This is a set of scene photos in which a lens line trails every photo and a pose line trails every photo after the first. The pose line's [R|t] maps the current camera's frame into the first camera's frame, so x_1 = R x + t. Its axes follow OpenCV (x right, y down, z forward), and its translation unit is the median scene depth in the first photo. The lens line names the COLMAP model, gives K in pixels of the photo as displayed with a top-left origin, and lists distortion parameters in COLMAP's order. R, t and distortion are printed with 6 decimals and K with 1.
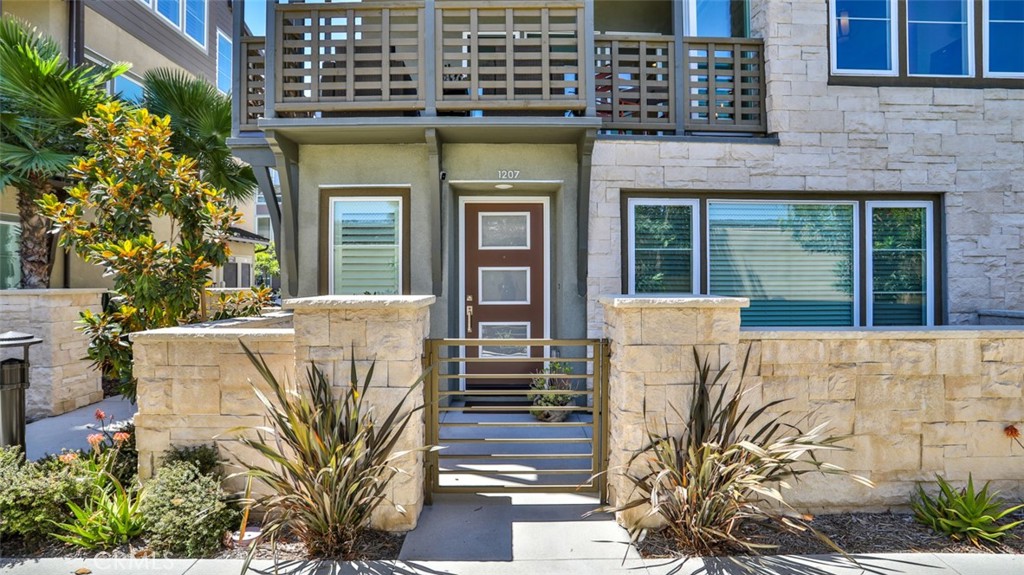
lens RADIAL K [[530.1, 0, 511.9], [0, 530.1, 279.6], [0, 0, 1]] dist [-0.082584, 0.044023]
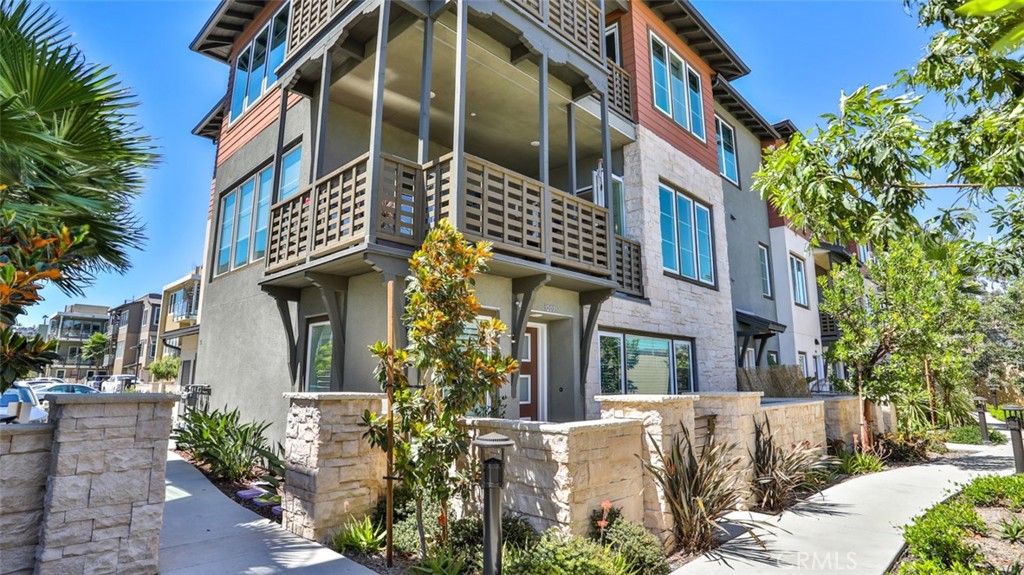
lens RADIAL K [[530.1, 0, 511.9], [0, 530.1, 279.6], [0, 0, 1]] dist [-0.082584, 0.044023]
pose [[0.708292, 0.138391, 0.692222, -1.040810], [-0.004716, 0.981501, -0.191399, -0.004451], [-0.705904, 0.132302, 0.695841, 0.083661]]
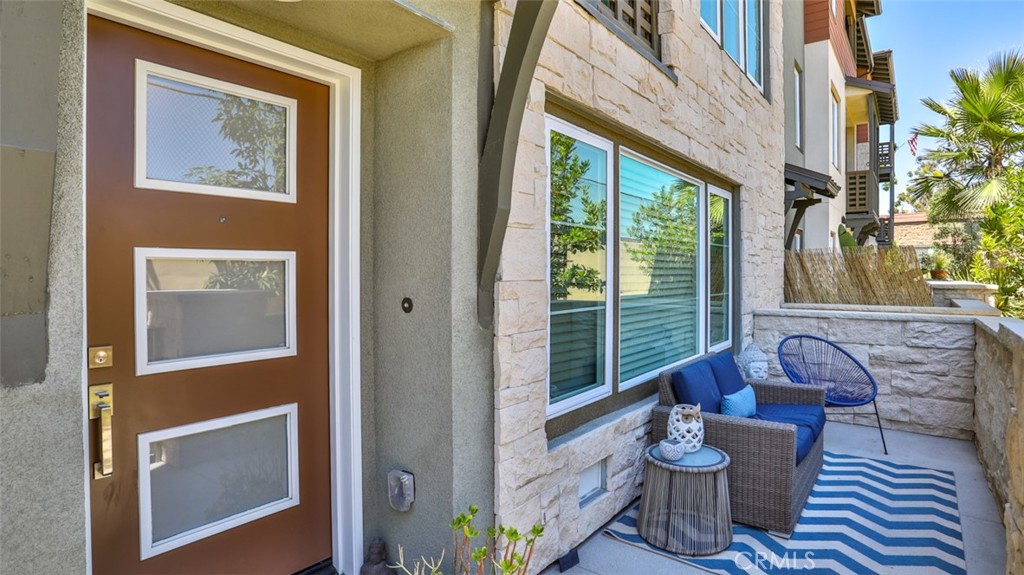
lens RADIAL K [[543.8, 0, 510.9], [0, 543.8, 279.3], [0, 0, 1]] dist [-0.071995, 0.036470]
pose [[0.627584, -0.007561, 0.778512, -0.174841], [0.000419, 0.999956, 0.009374, -0.009351], [-0.778549, -0.005557, 0.627560, 0.715973]]
